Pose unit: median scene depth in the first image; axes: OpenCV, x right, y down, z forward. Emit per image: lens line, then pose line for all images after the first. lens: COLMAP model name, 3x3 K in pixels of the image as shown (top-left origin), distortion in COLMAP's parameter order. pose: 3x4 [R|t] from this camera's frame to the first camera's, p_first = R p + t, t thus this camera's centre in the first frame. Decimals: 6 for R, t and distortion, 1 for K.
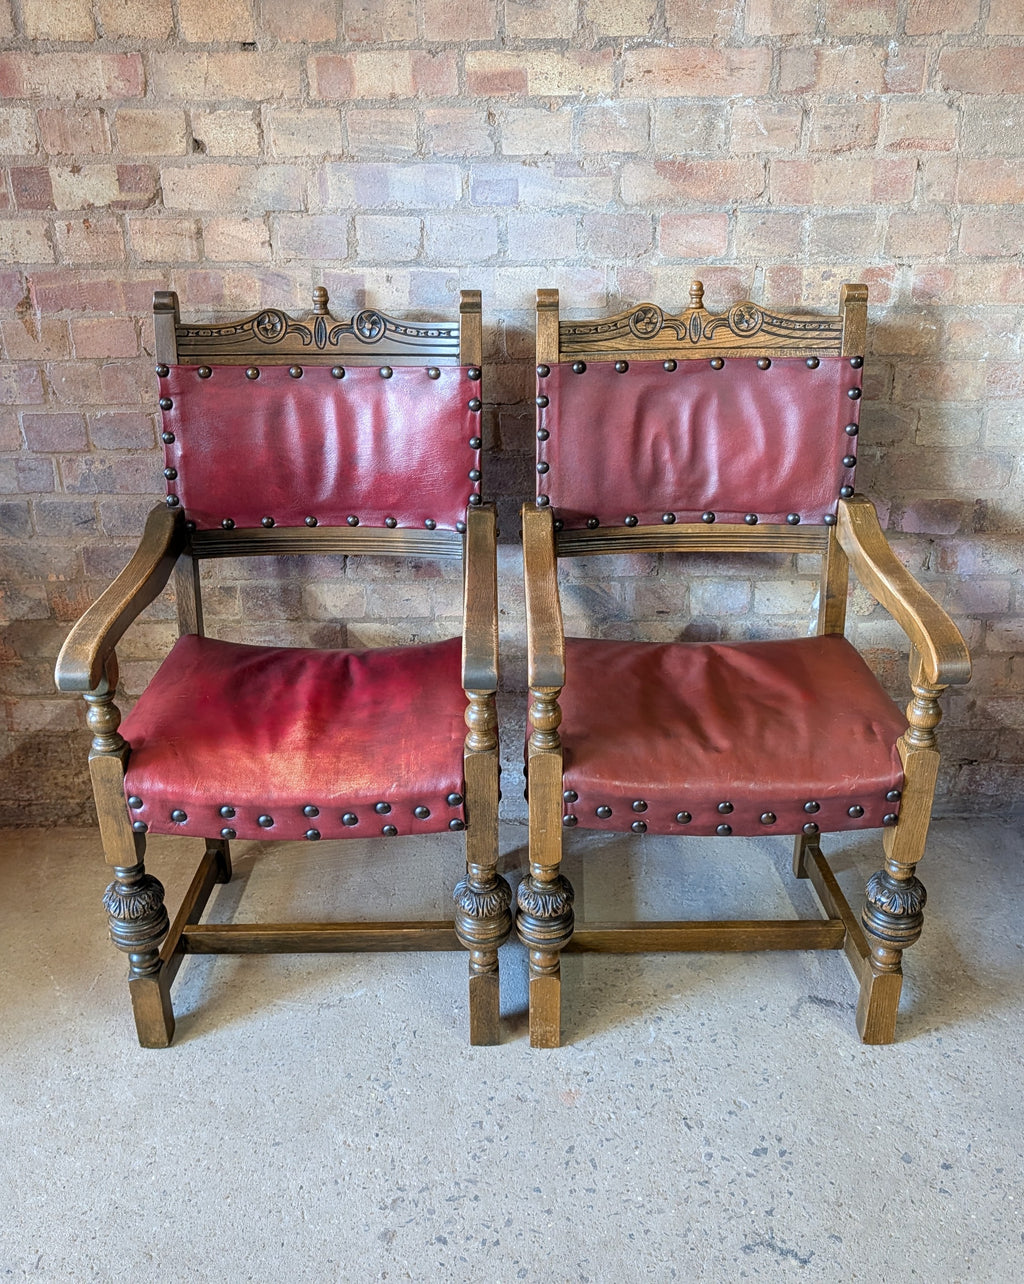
lens RADIAL K [[1228.1, 0, 497.6], [0, 1228.1, 621.8], [0, 0, 1]] dist [-0.004699, 0.014370]
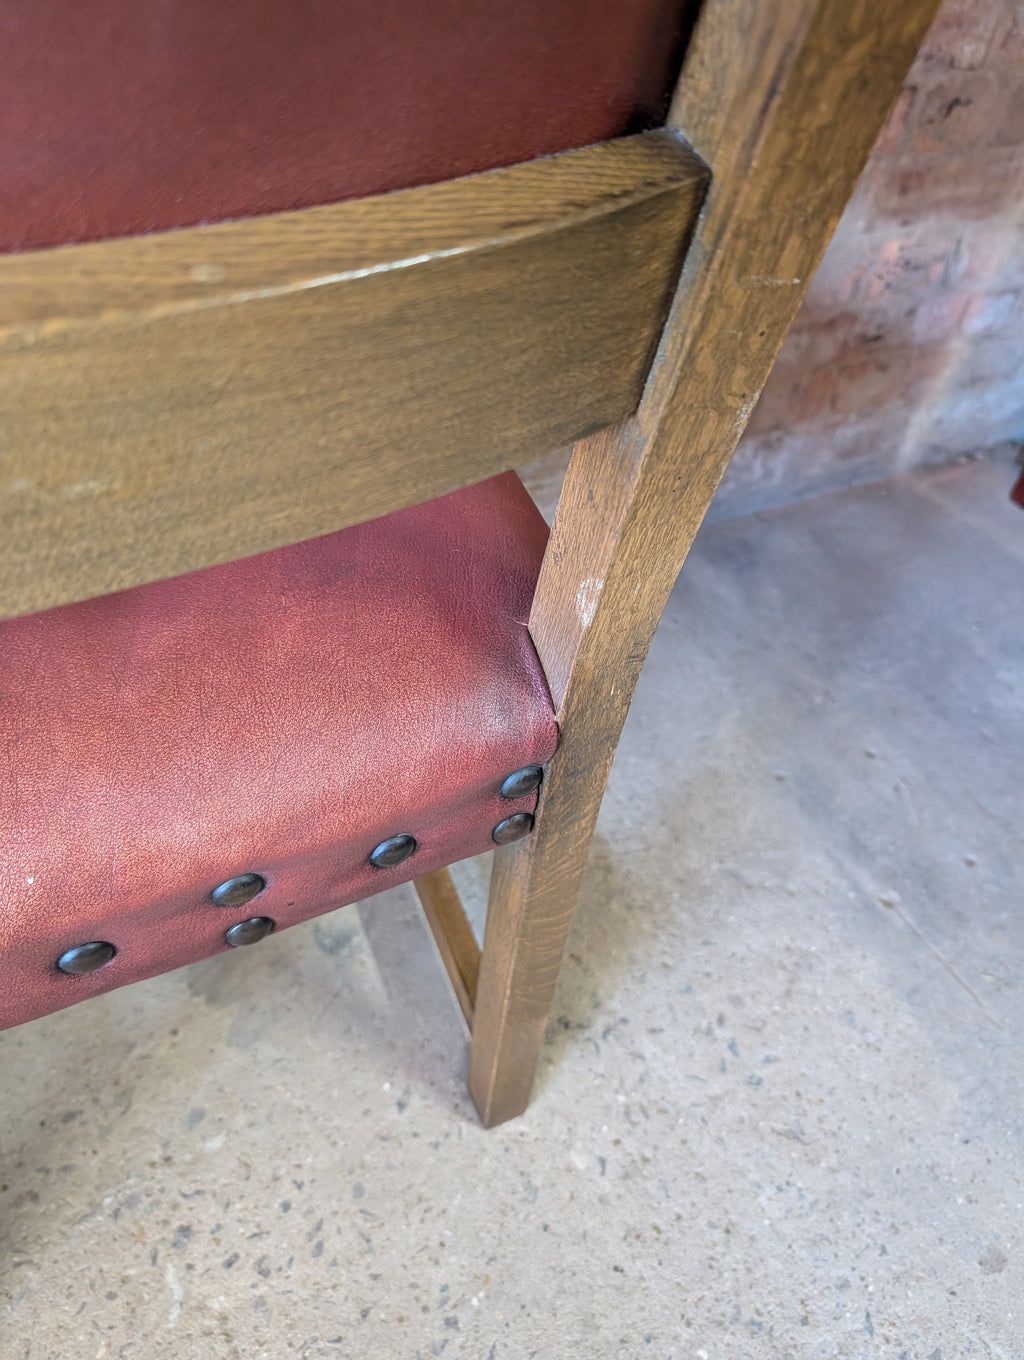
lens RADIAL K [[1011.6, 0, 540.8], [0, 1011.6, 675.3], [0, 0, 1]] dist [-0.008074, -0.004252]
pose [[0.886636, -0.259151, 0.383036, 0.162012], [0.099288, 0.915600, 0.389639, 0.017179], [-0.451683, -0.307437, 0.837535, 0.724088]]
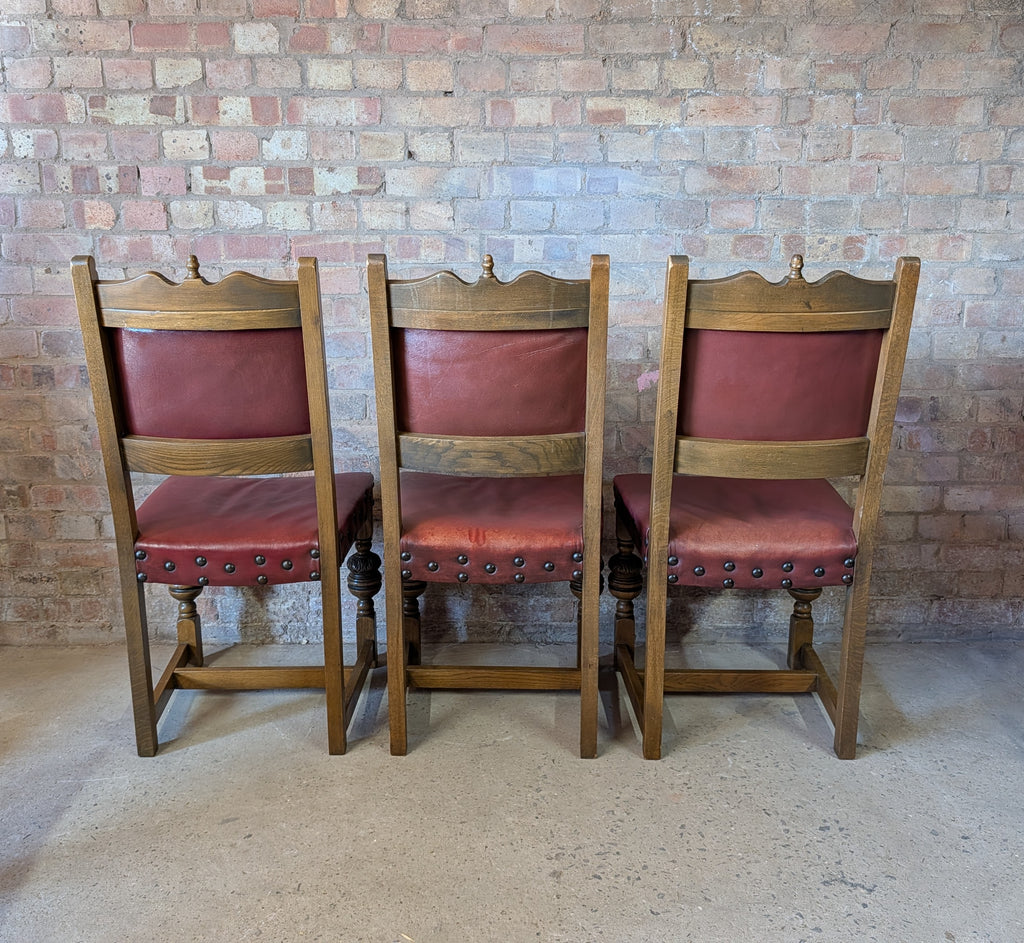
lens RADIAL K [[973.6, 0, 498.1], [0, 973.6, 436.5], [0, 0, 1]] dist [0.011502, -0.012171]
pose [[0.999977, 0.006387, -0.002392, -0.129453], [-0.006751, 0.976730, -0.214369, 0.220167], [0.000967, 0.214380, 0.976750, -0.122344]]
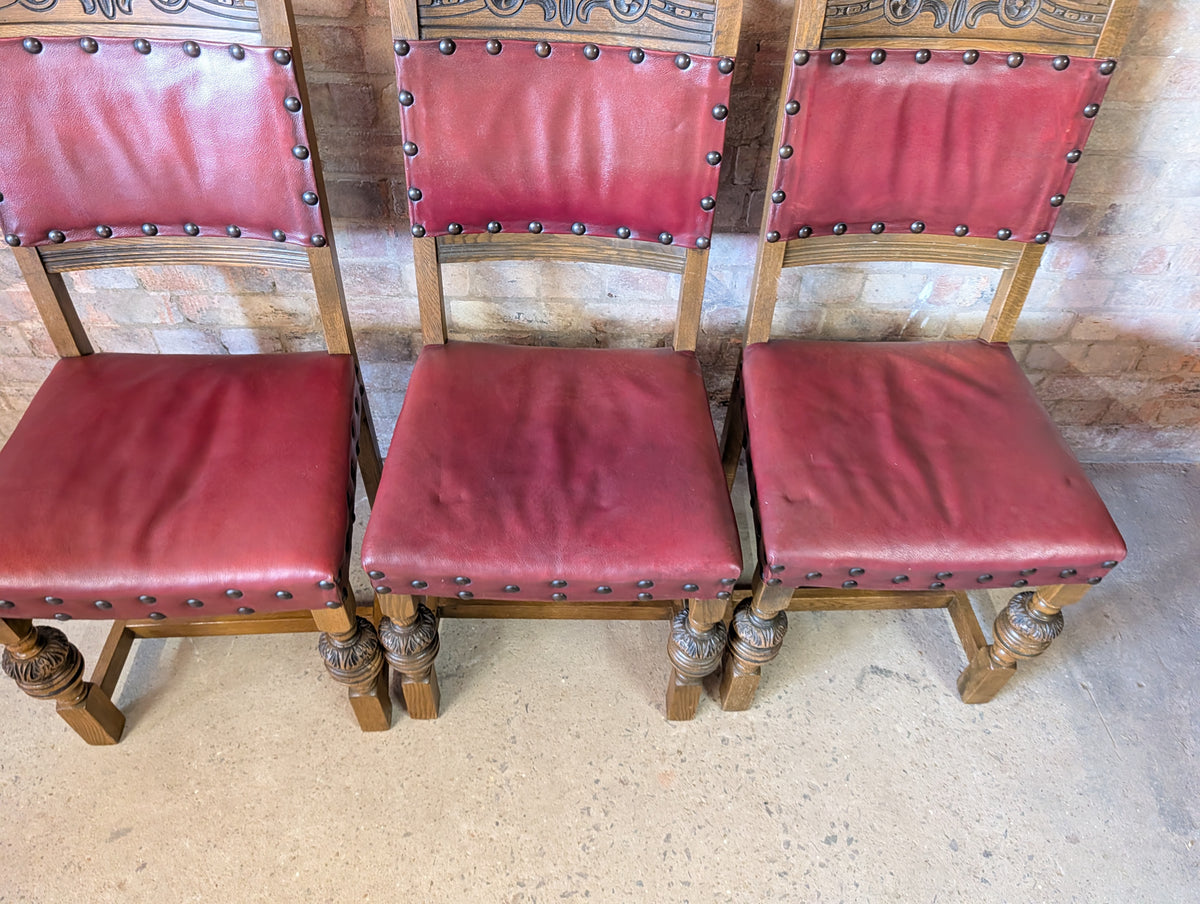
lens RADIAL K [[868.1, 0, 609.0], [0, 868.1, 453.4], [0, 0, 1]] dist [0.000236, -0.001057]
pose [[0.997933, 0.013595, 0.062804, -0.046158], [-0.037342, 0.918084, 0.394622, -0.196637], [-0.052295, -0.396152, 0.916695, 0.365504]]
